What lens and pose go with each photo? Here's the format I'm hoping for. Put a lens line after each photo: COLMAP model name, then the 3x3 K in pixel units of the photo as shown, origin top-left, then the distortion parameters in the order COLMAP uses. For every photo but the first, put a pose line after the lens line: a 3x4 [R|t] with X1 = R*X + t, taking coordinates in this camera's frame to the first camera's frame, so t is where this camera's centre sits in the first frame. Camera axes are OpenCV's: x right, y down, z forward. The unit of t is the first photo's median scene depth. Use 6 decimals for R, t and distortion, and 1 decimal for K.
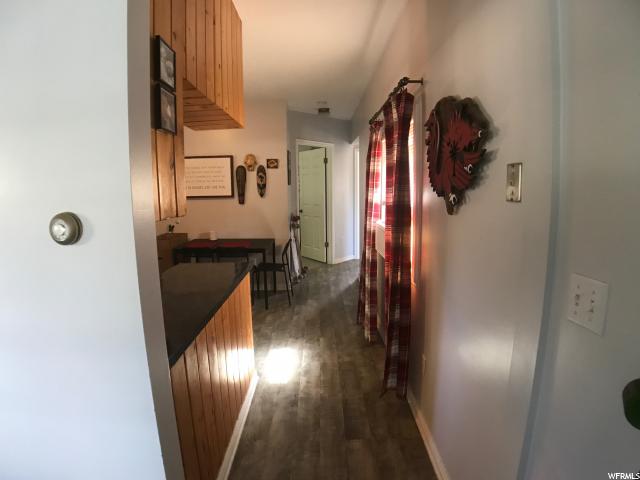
lens RADIAL K [[341.3, 0, 320.0], [0, 341.3, 240.0], [0, 0, 1]] dist [-0.143667, 0.030039]
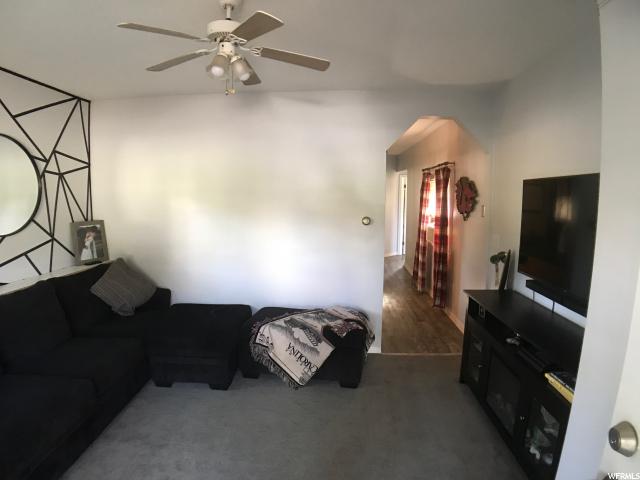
lens RADIAL K [[341.3, 0, 320.0], [0, 341.3, 240.0], [0, 0, 1]] dist [-0.143667, 0.030039]
pose [[0.998170, 0.021049, -0.056692, -0.444481], [-0.022460, 0.999451, -0.024364, 0.121202], [0.056148, 0.025593, 0.998094, -1.245867]]
